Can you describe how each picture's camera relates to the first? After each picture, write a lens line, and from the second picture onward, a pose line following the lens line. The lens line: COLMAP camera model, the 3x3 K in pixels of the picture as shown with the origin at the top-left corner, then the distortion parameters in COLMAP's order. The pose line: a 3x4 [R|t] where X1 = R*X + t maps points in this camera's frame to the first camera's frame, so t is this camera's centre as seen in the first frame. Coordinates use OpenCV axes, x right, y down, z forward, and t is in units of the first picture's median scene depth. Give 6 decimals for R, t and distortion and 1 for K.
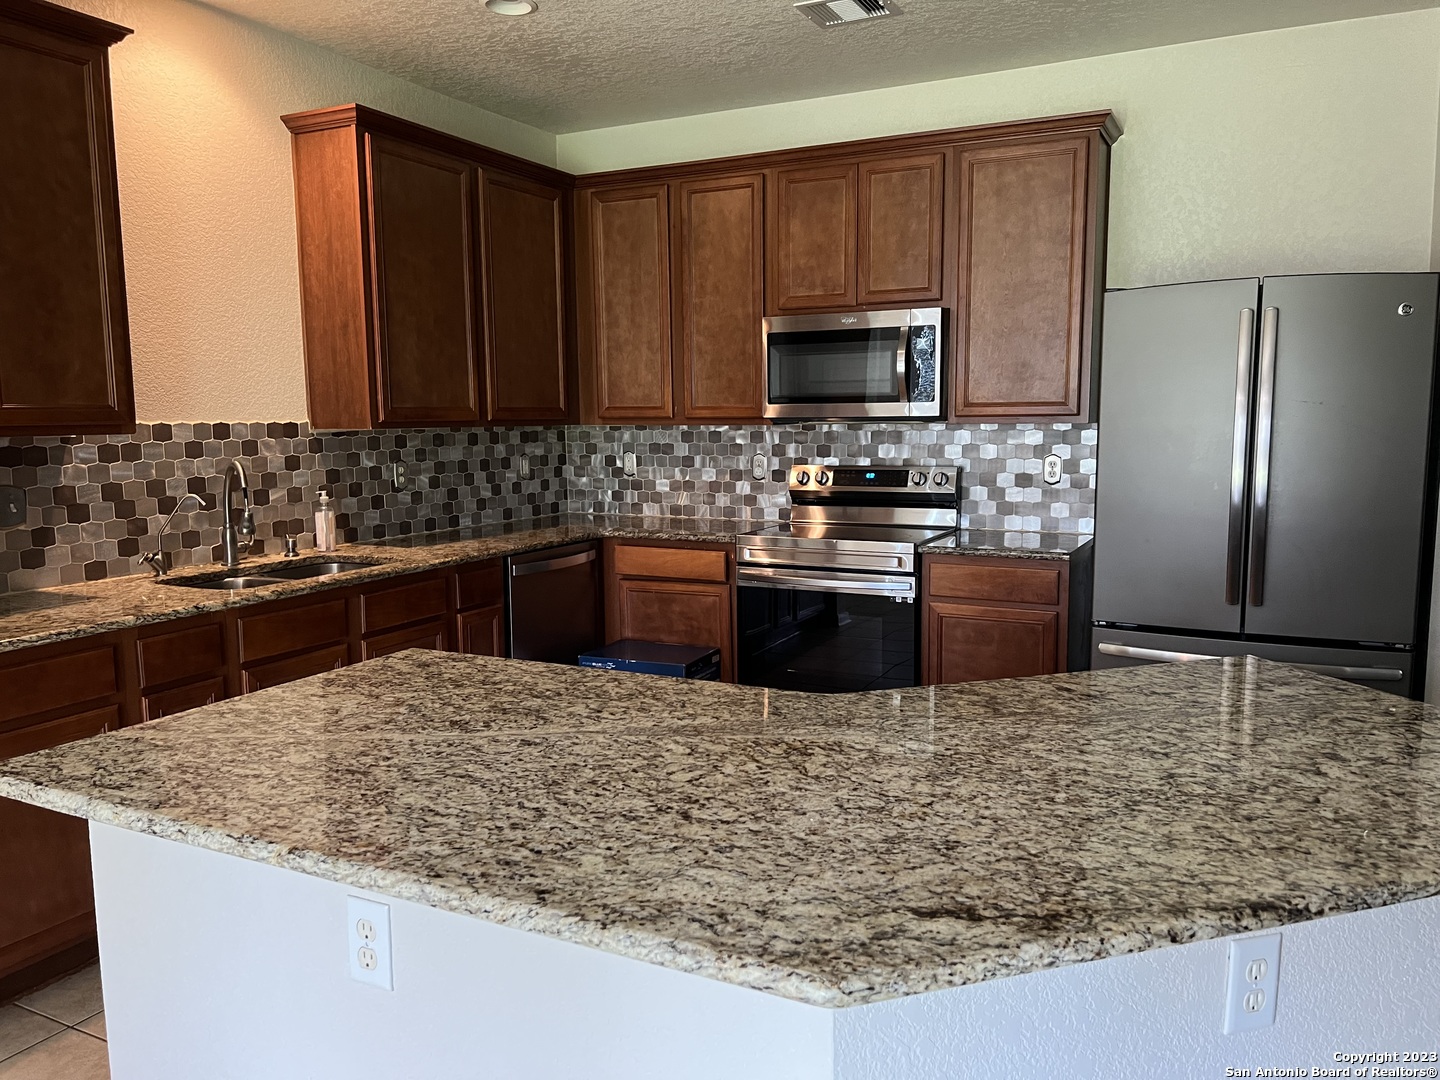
lens RADIAL K [[1092.5, 0, 722.3], [0, 1092.5, 553.4], [0, 0, 1]] dist [0.066377, -0.074586]
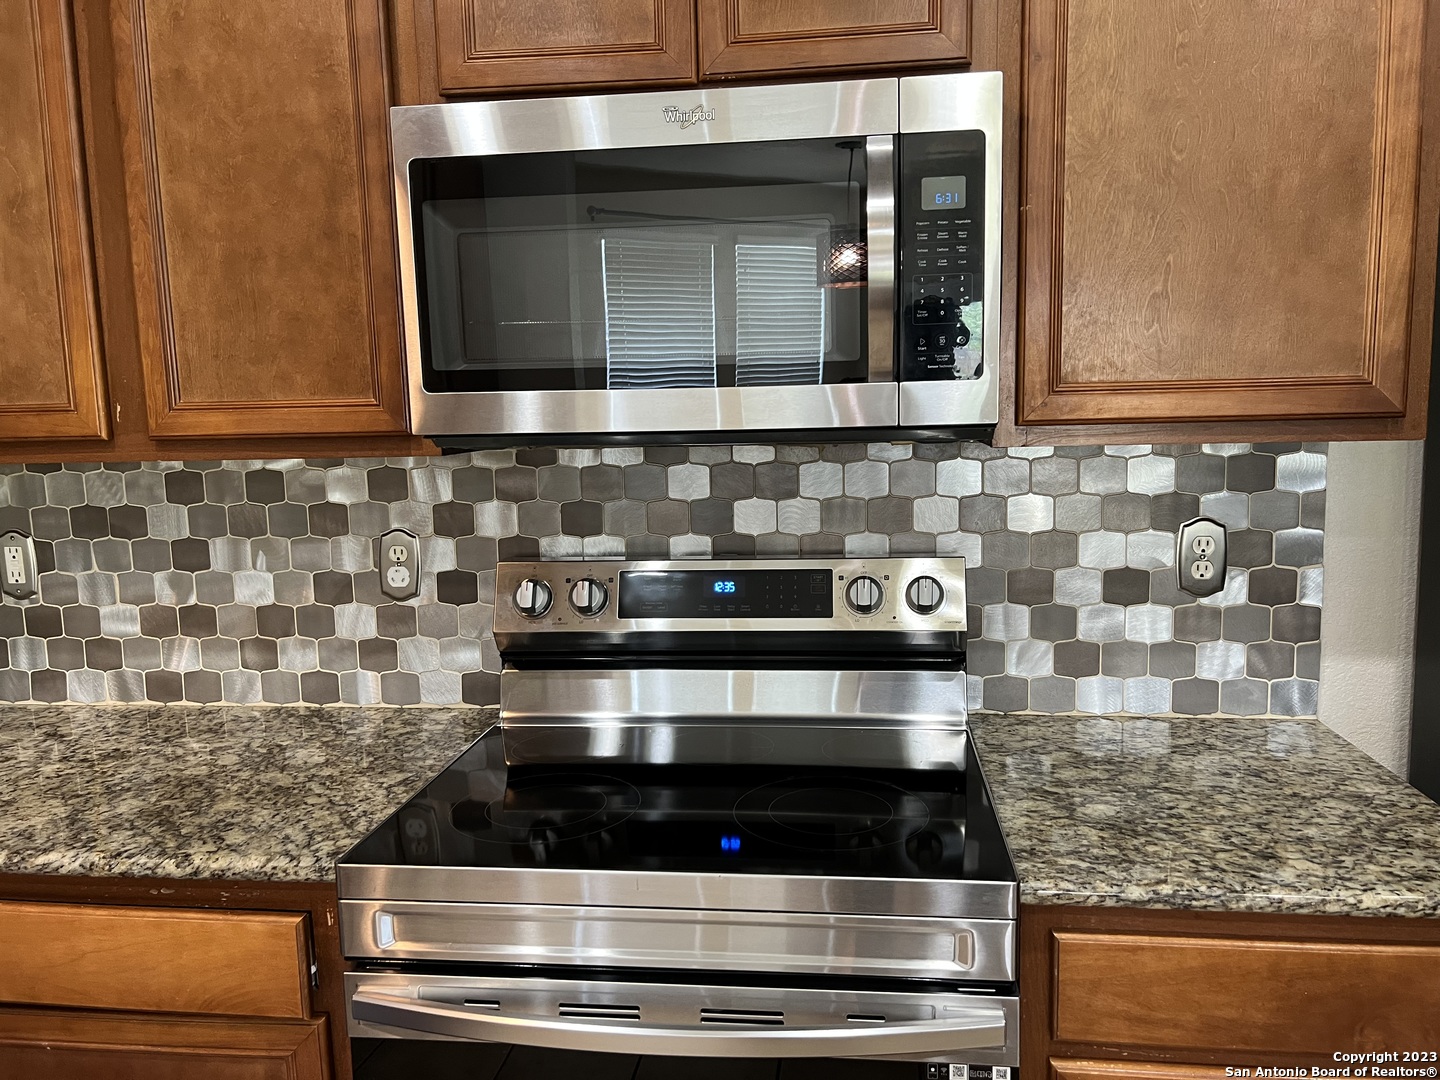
lens RADIAL K [[1090.0, 0, 756.0], [0, 1090.0, 541.9], [0, 0, 1]] dist [0.057133, -0.091761]
pose [[0.932861, -0.054311, 0.356120, 0.015422], [0.057957, 0.998319, 0.000434, -0.084293], [-0.355544, 0.020235, 0.934440, 0.641857]]
